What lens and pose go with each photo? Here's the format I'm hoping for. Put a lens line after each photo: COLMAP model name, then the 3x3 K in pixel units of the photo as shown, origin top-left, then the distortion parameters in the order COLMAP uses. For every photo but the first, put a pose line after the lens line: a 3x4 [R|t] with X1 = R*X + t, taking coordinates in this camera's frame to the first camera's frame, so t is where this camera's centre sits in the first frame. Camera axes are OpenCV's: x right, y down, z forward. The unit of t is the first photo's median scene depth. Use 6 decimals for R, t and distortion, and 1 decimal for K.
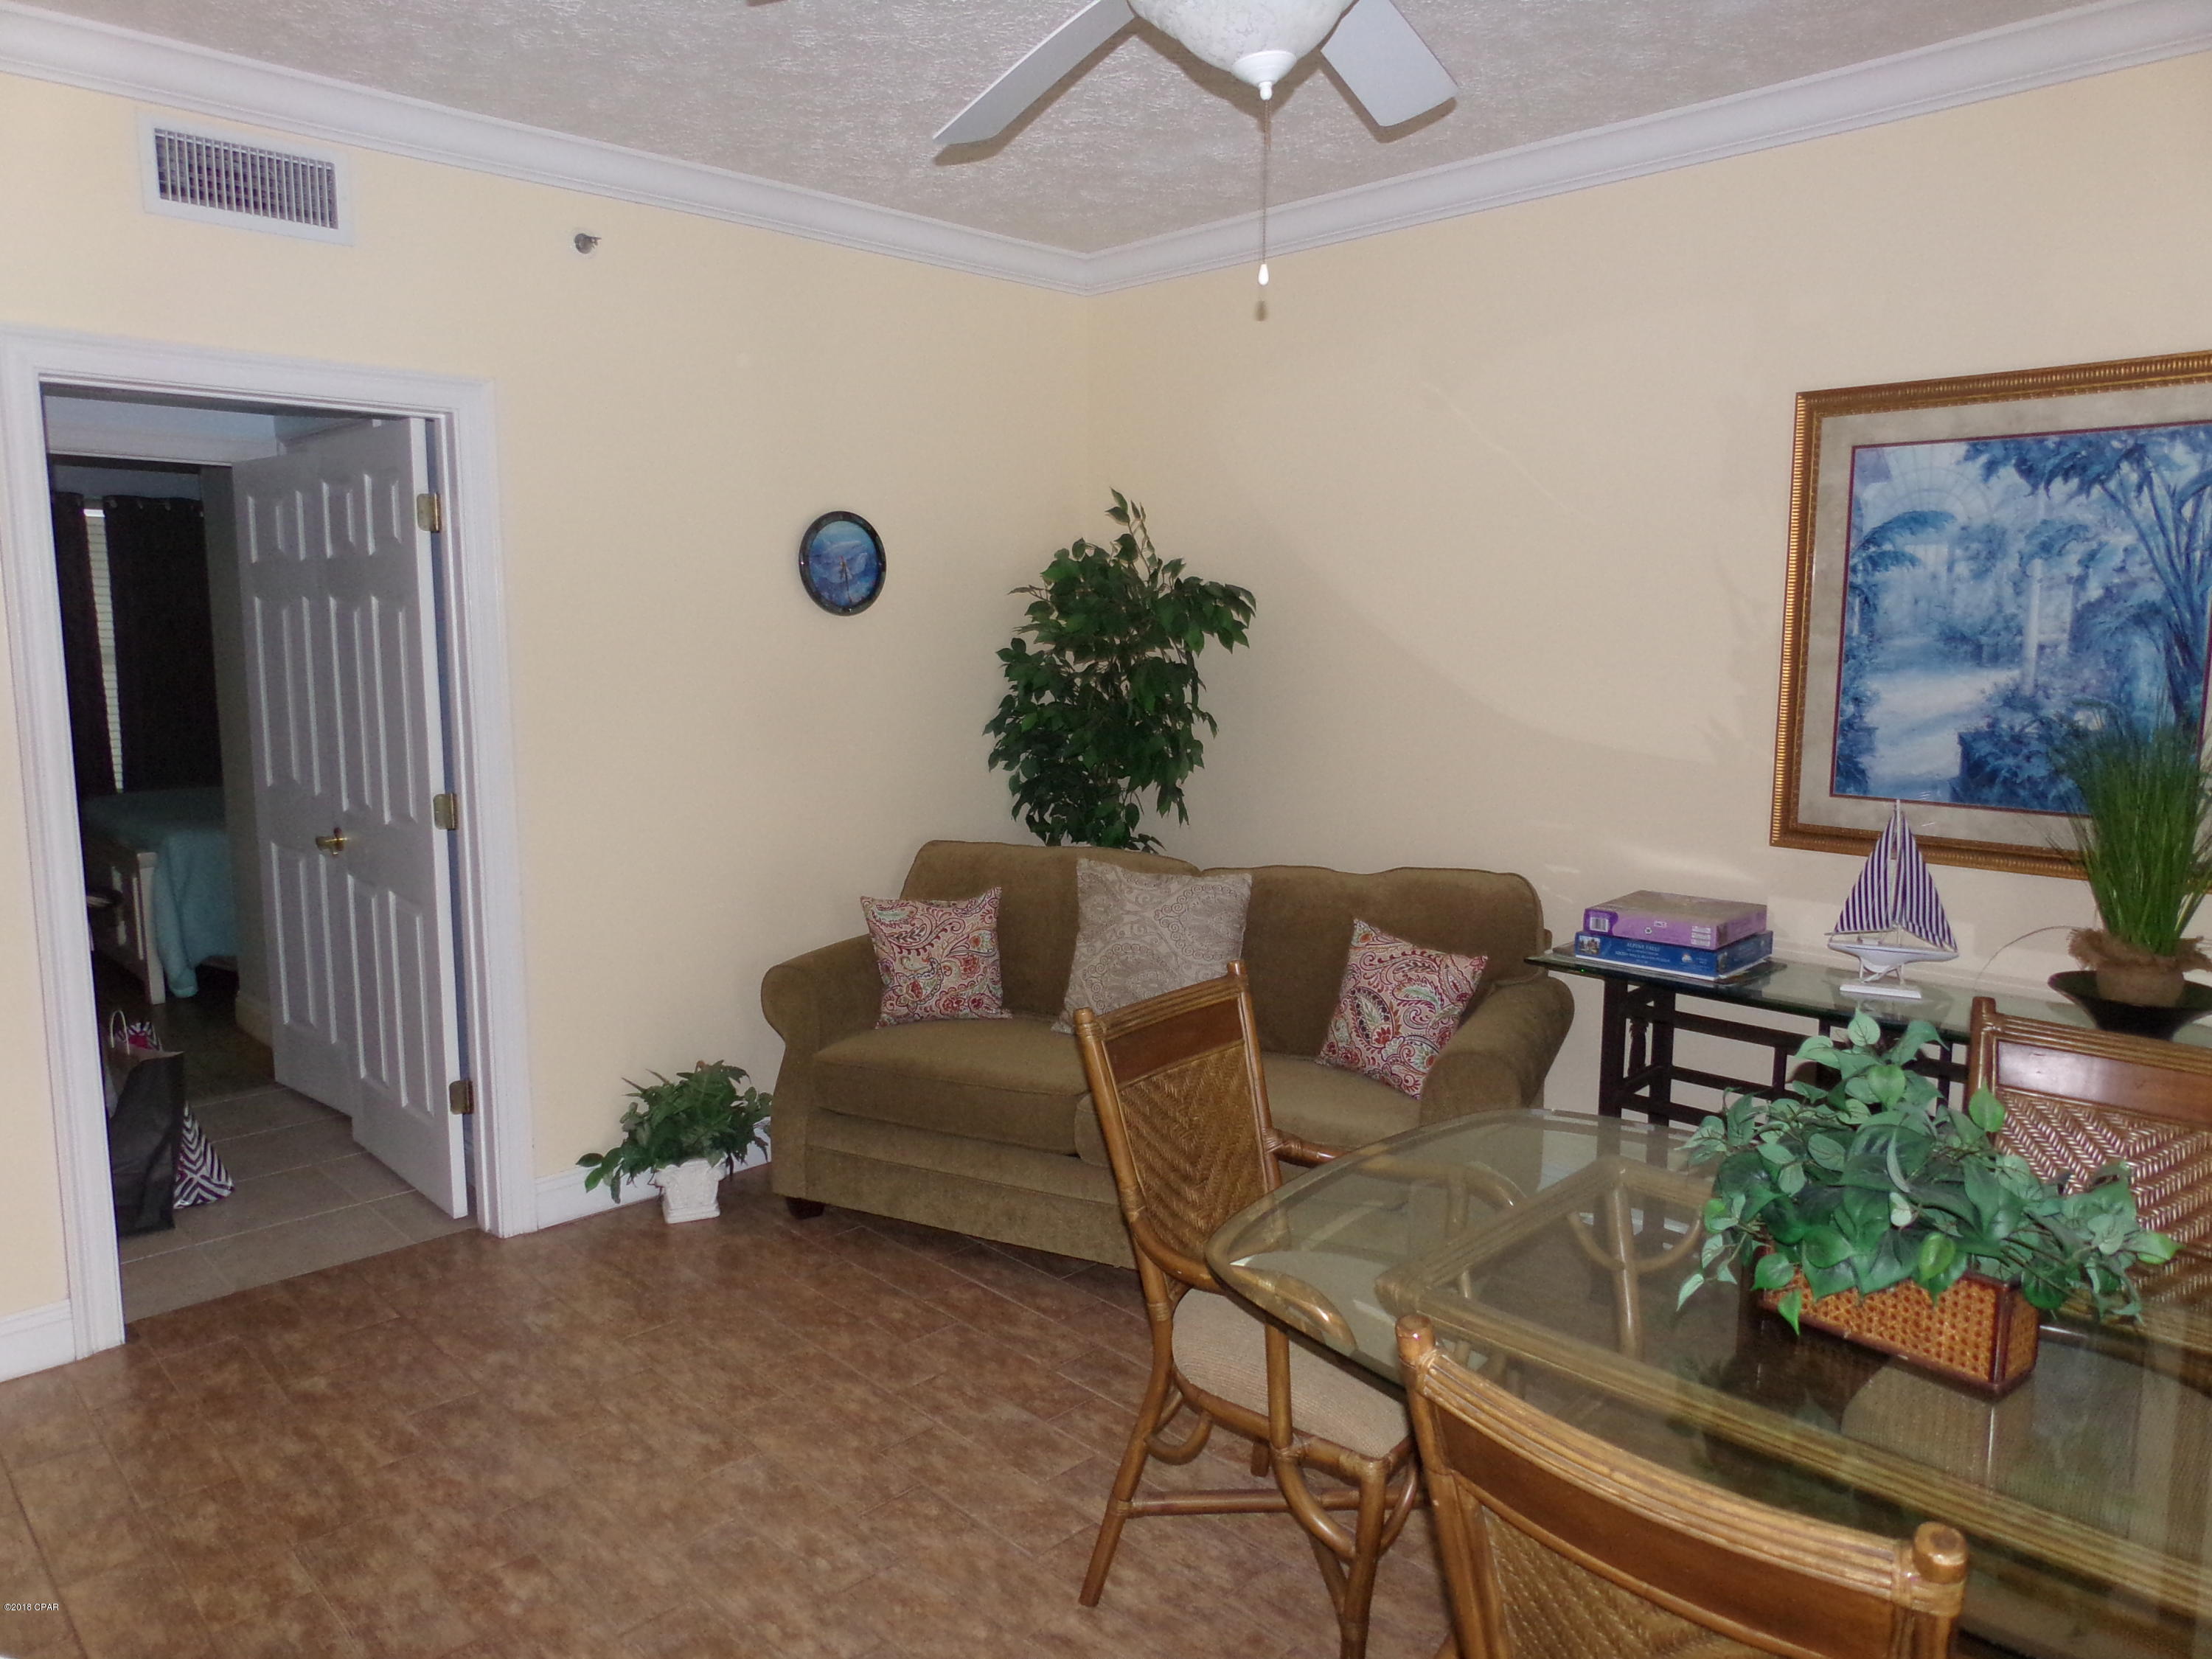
lens RADIAL K [[1518.8, 0, 1104.8], [0, 1518.8, 833.0], [0, 0, 1]] dist [0.037540, -0.042950]
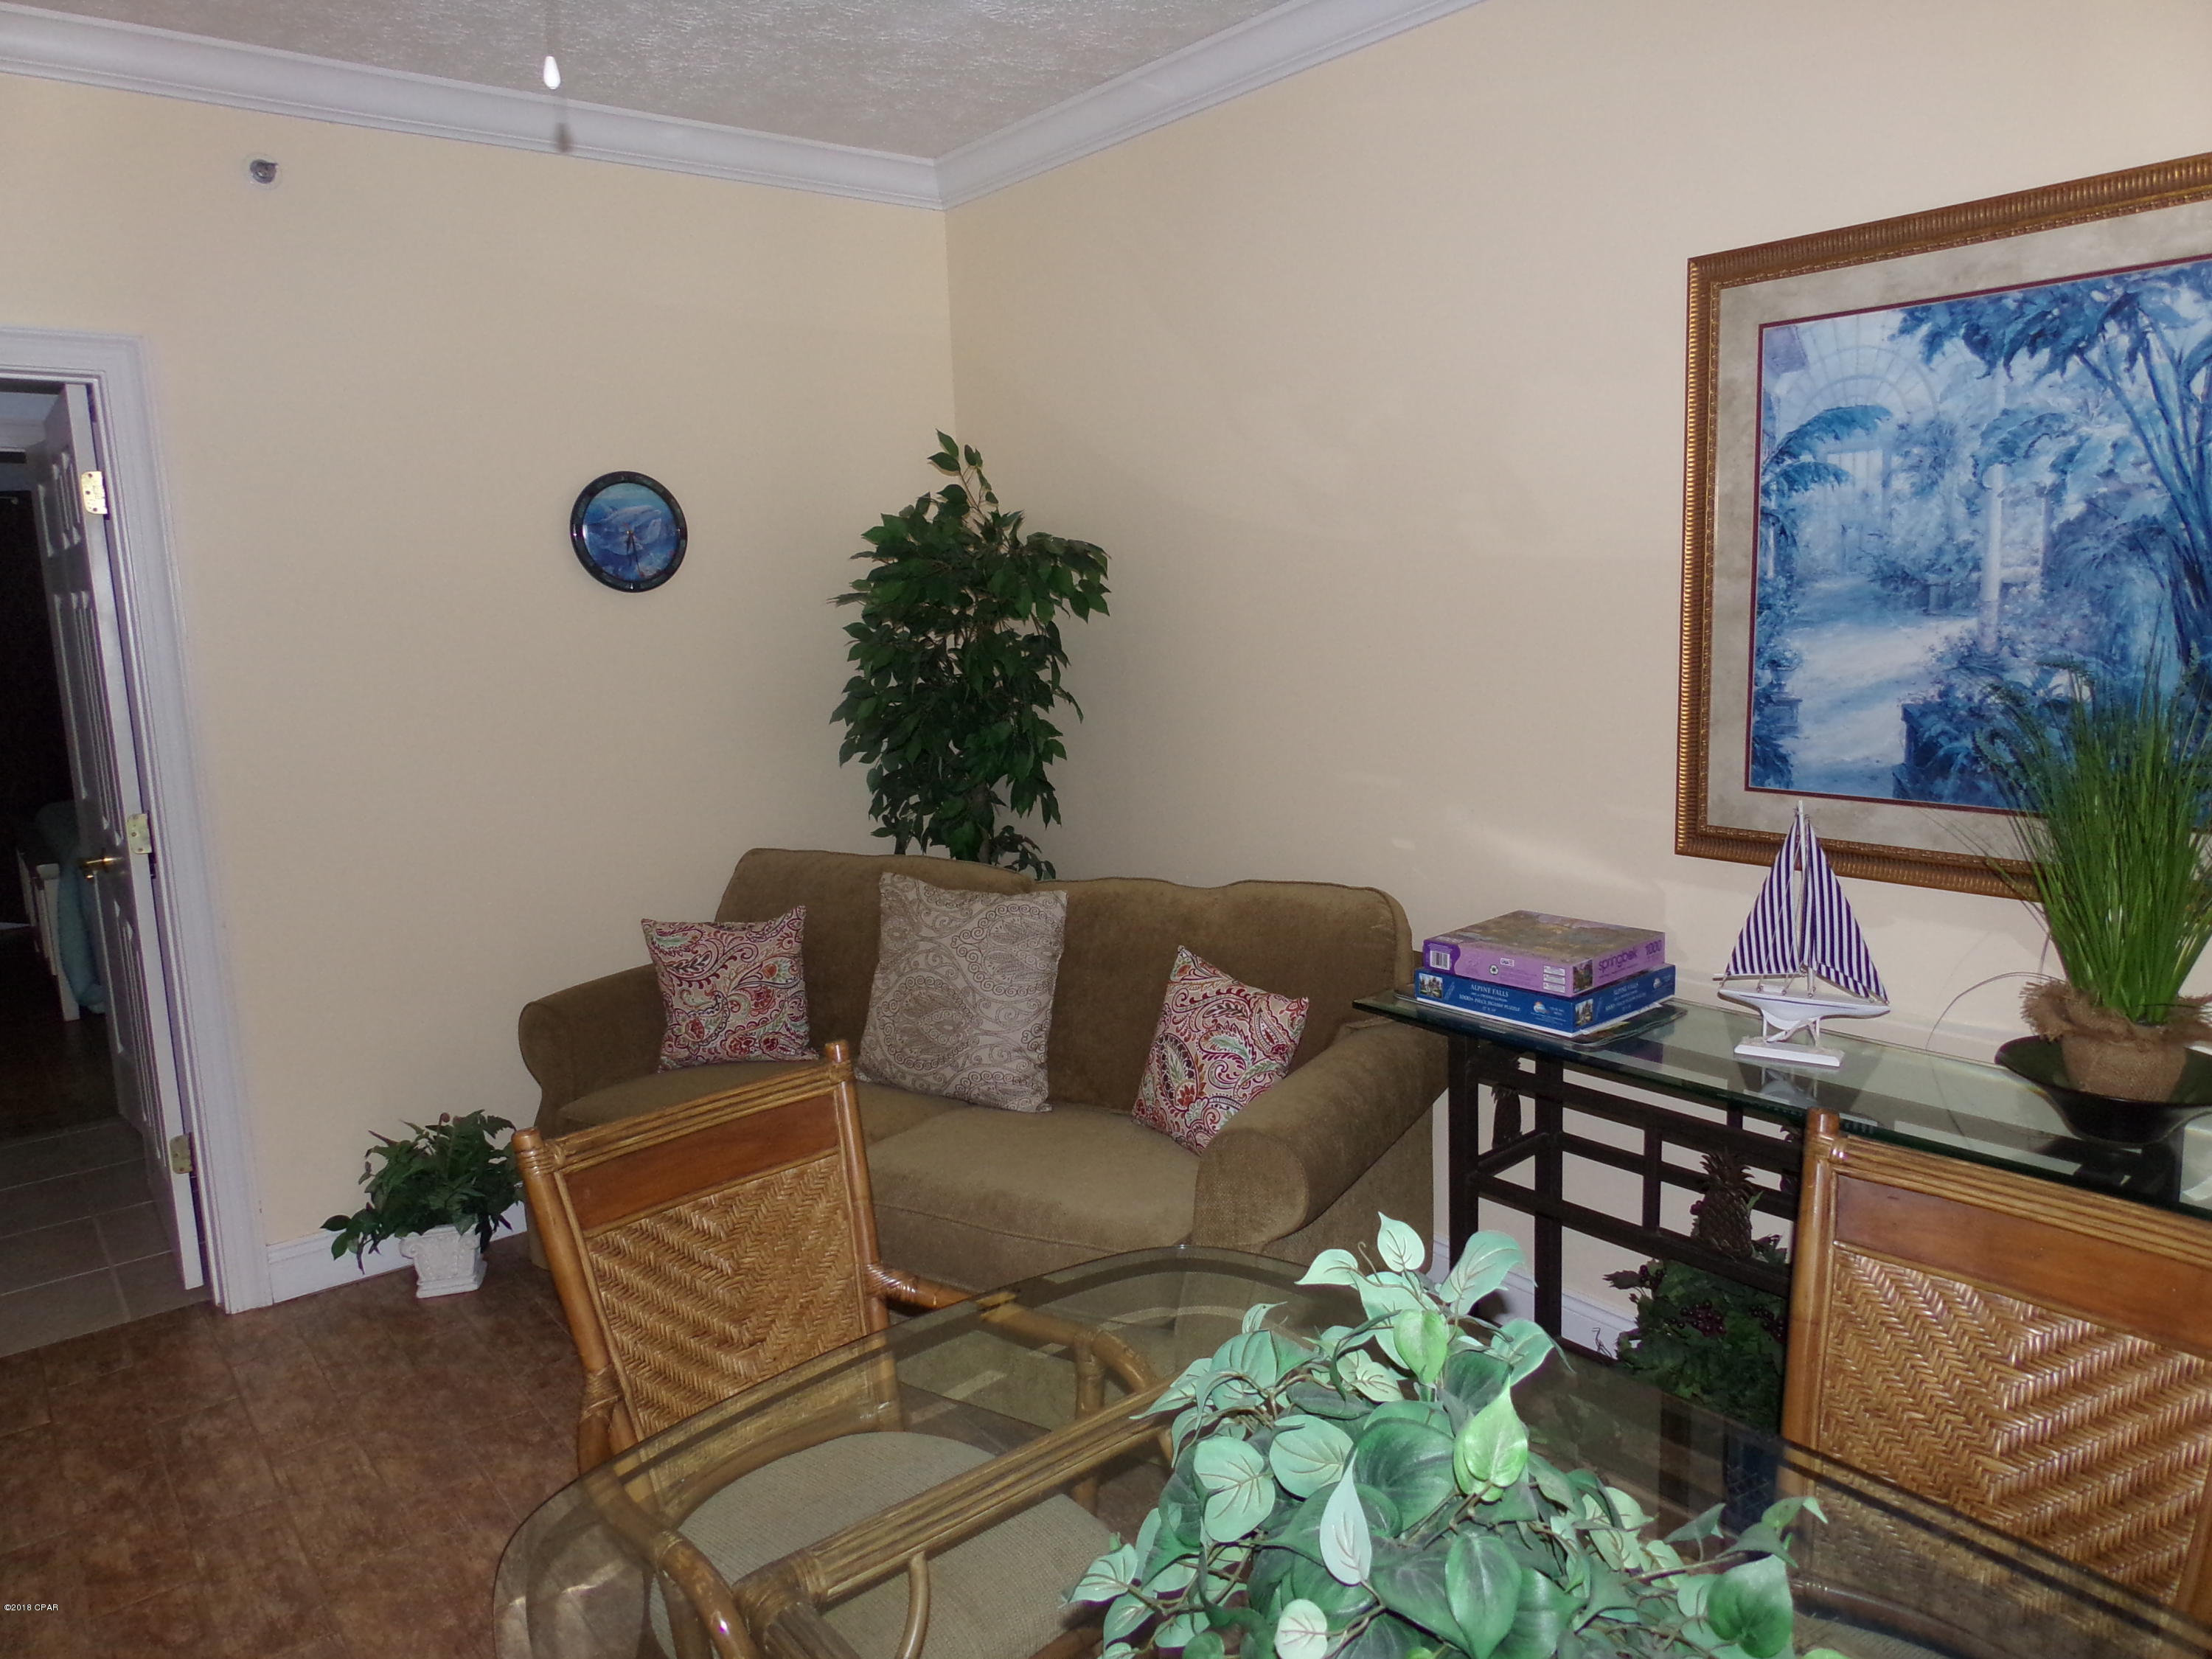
lens RADIAL K [[1518.8, 0, 1104.8], [0, 1518.8, 833.0], [0, 0, 1]] dist [0.037540, -0.042950]
pose [[0.993947, -0.017470, -0.108461, 0.251006], [0.020065, 0.999537, 0.022879, -0.028069], [0.108011, -0.024917, 0.993837, 0.217451]]
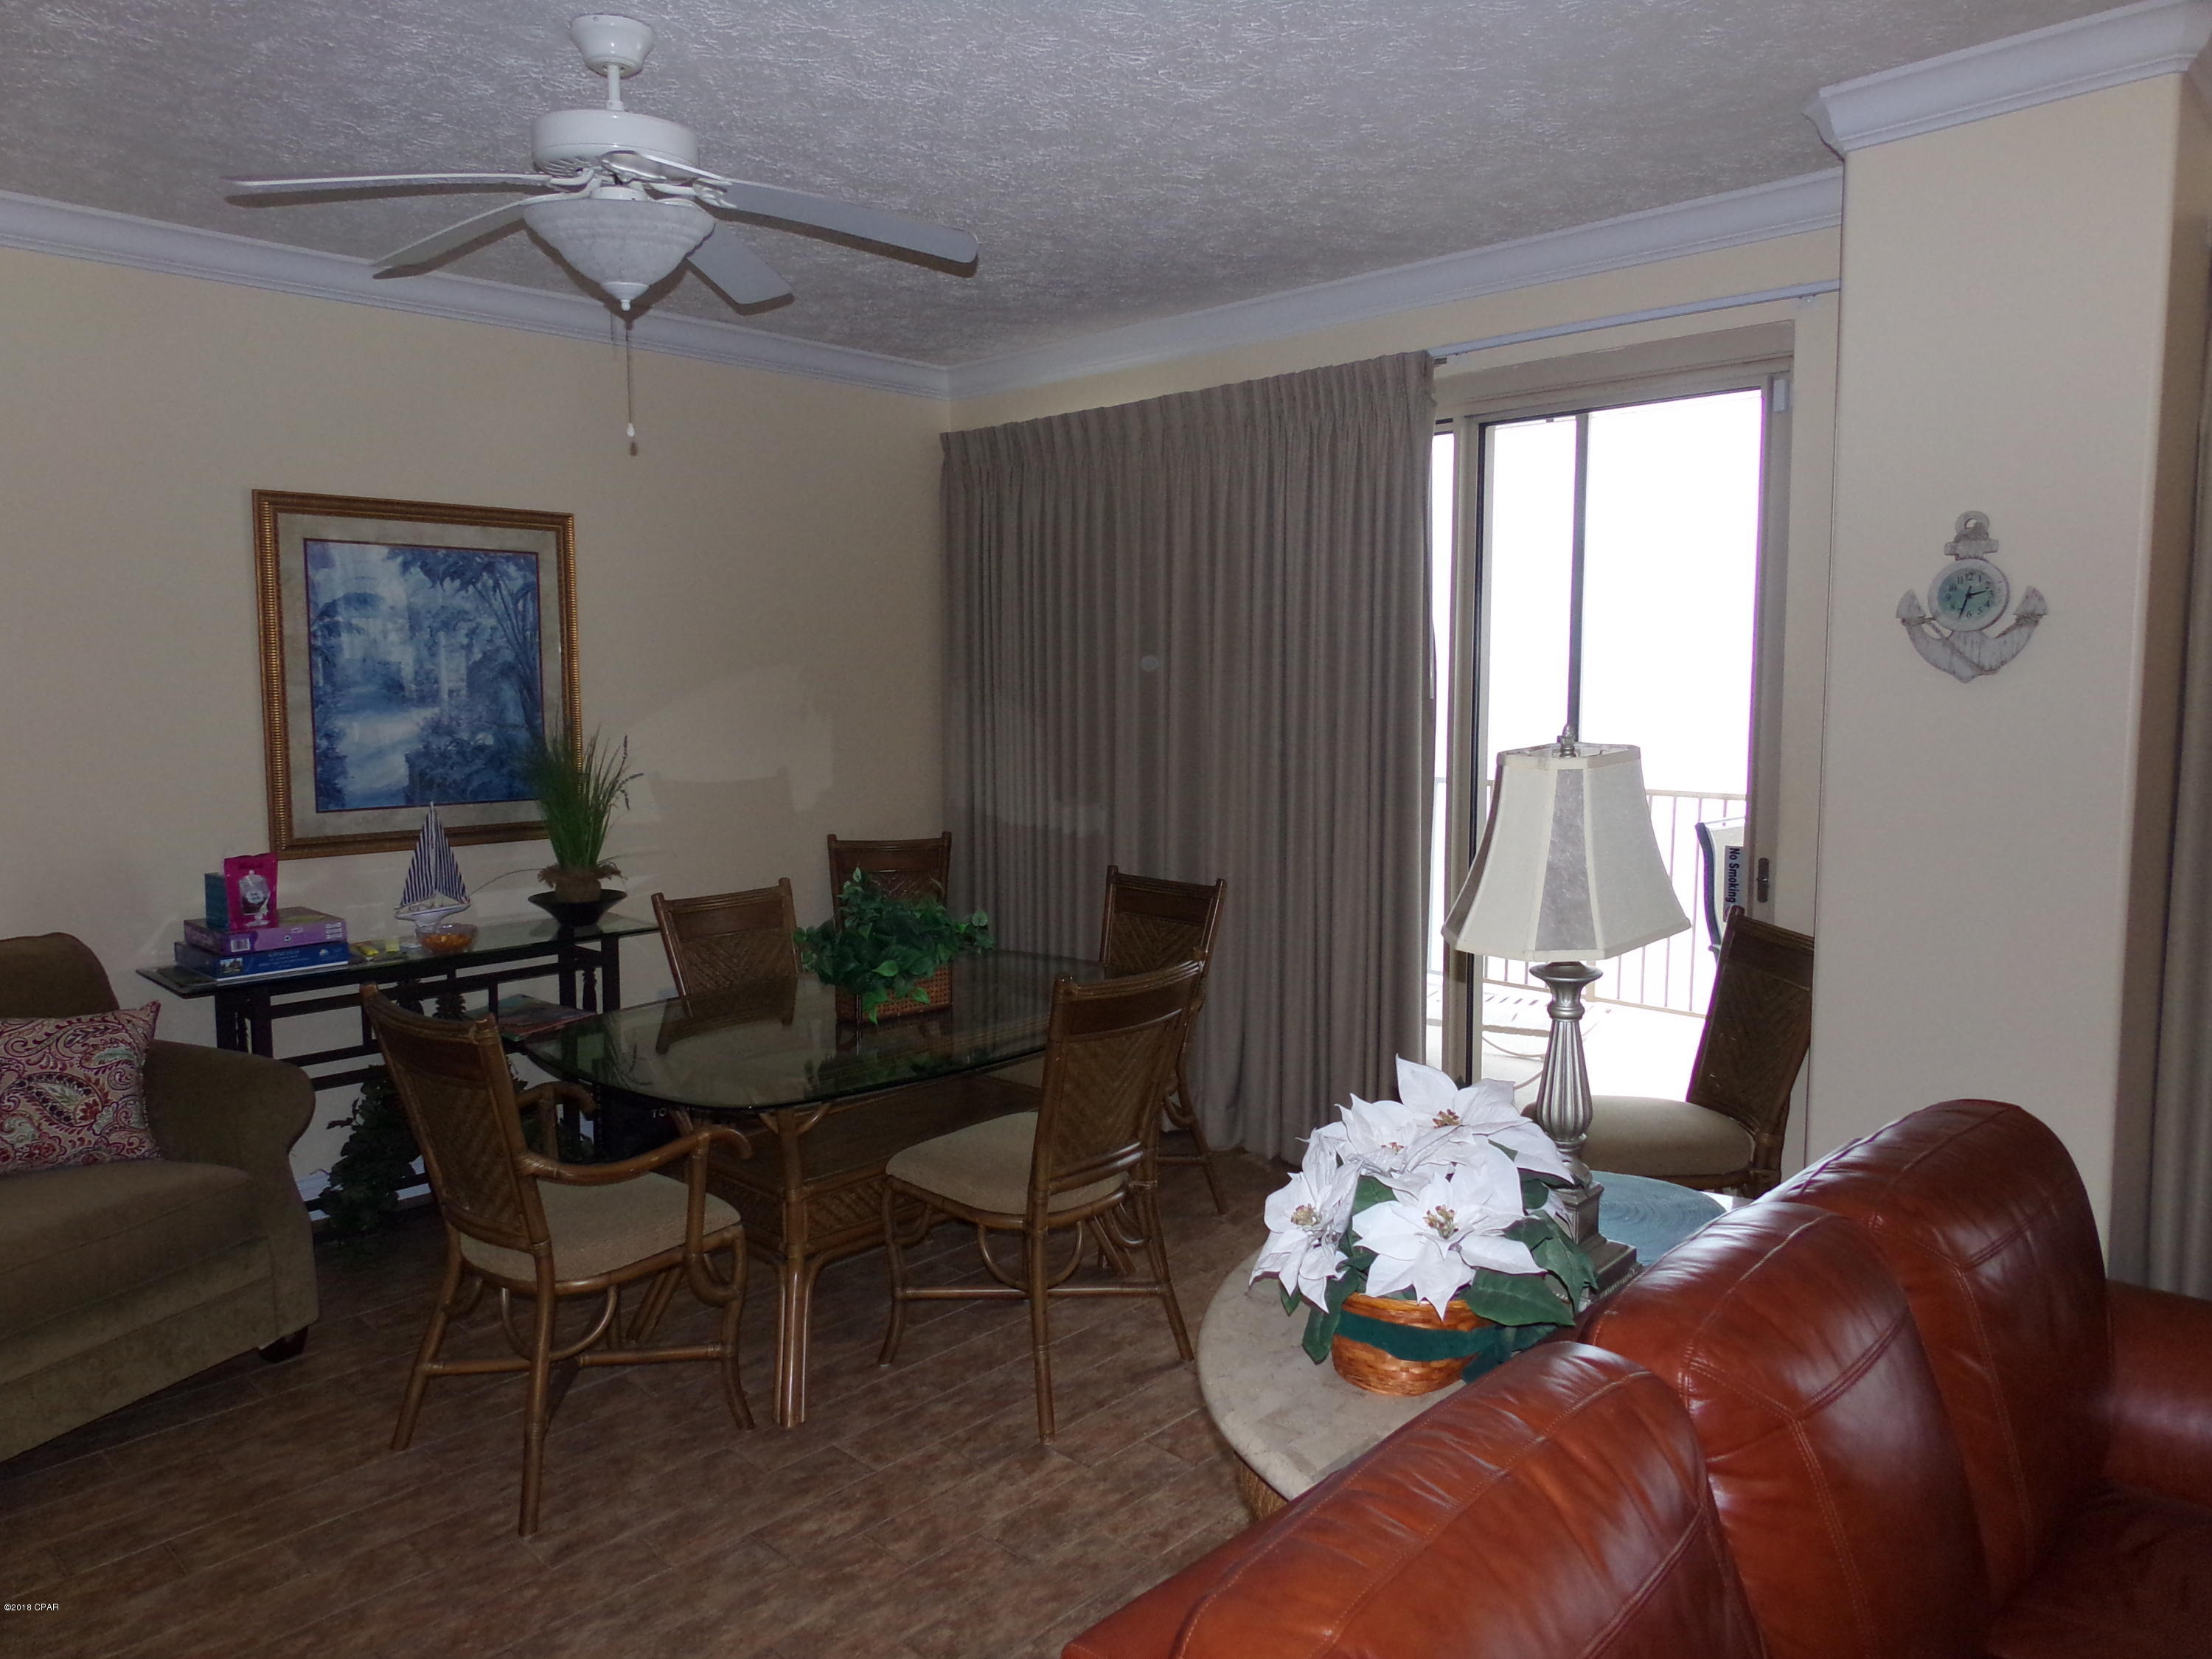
lens RADIAL K [[1516.5, 0, 1115.7], [0, 1516.5, 814.1], [0, 0, 1]] dist [0.041489, -0.052183]
pose [[-0.032954, -0.094603, 0.994970, -0.839694], [0.145247, 0.984488, 0.098417, -0.054273], [-0.988847, 0.147759, -0.018702, 0.392719]]
